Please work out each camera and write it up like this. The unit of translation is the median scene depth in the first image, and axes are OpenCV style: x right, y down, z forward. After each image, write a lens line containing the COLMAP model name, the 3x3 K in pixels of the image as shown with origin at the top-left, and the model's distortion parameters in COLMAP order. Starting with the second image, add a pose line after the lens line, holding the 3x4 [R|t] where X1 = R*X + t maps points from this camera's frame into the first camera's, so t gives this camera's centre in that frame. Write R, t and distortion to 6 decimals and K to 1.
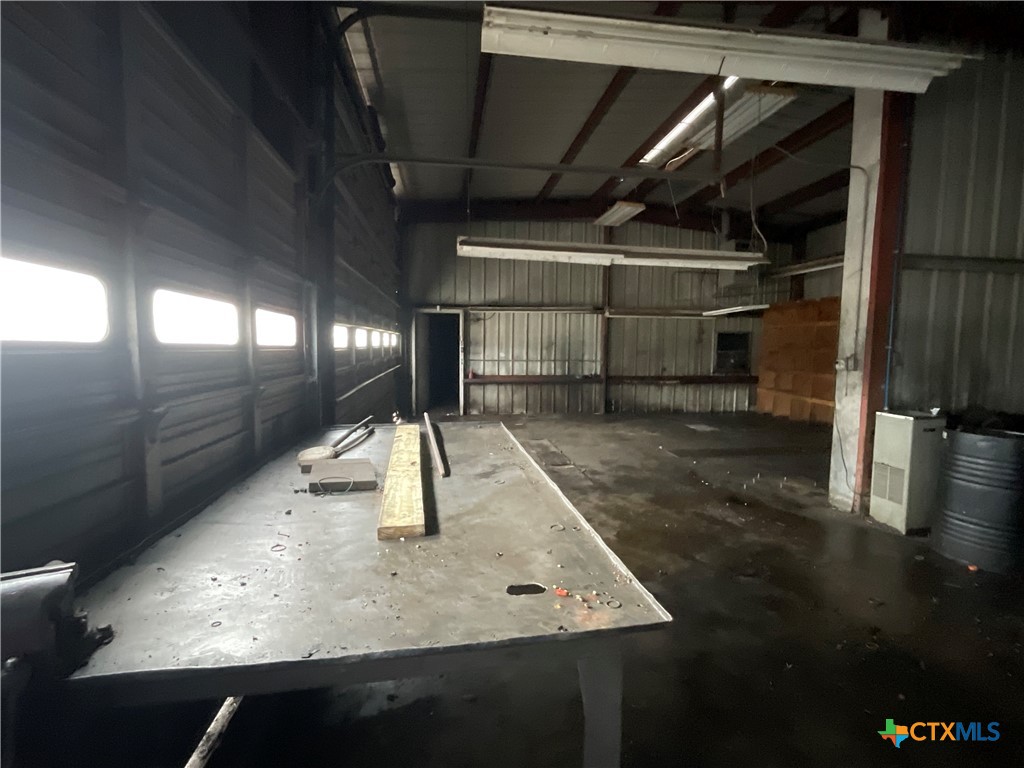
lens RADIAL K [[466.9, 0, 512.0], [0, 466.9, 384.0], [0, 0, 1]] dist [-0.002276, -0.000506]
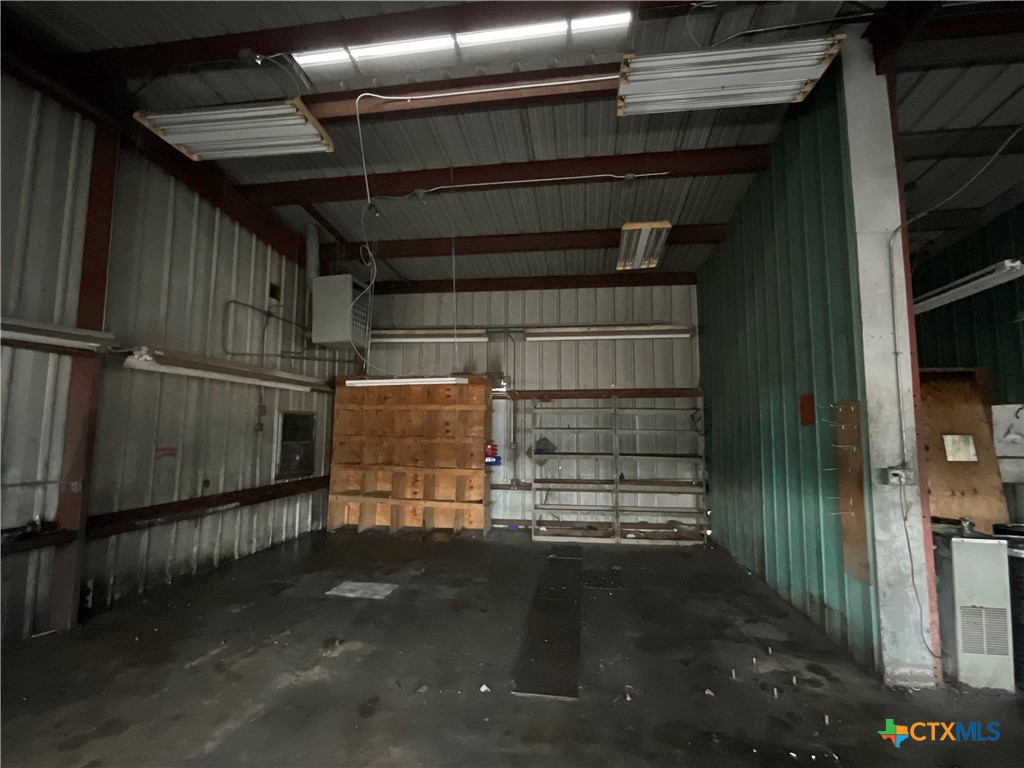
lens RADIAL K [[466.9, 0, 512.0], [0, 466.9, 384.0], [0, 0, 1]] dist [-0.002276, -0.000506]
pose [[0.289380, 0.082520, 0.953651, -0.067072], [0.072123, 0.991565, -0.107686, -0.059790], [-0.954493, 0.099942, 0.280988, 0.534741]]
